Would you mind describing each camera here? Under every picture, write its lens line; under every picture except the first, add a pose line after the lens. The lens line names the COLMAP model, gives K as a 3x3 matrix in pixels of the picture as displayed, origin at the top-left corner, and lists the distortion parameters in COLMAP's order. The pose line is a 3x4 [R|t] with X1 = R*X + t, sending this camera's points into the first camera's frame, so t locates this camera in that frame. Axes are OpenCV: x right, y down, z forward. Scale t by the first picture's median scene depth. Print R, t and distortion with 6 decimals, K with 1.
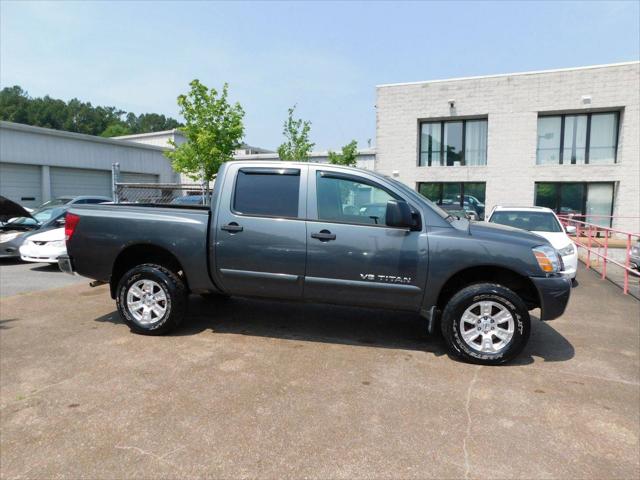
lens RADIAL K [[427.1, 0, 317.5], [0, 427.1, 239.7], [0, 0, 1]] dist [-0.076321, 0.066895]
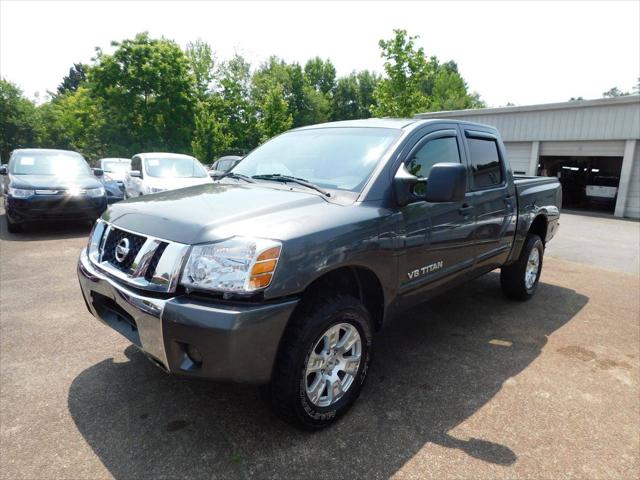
lens RADIAL K [[427.1, 0, 317.5], [0, 427.1, 239.7], [0, 0, 1]] dist [-0.076321, 0.066895]
pose [[-0.535194, 0.119534, -0.836229, 0.438728], [-0.129206, 0.966705, 0.220878, -0.065626], [0.834789, 0.226259, -0.501930, 0.754696]]
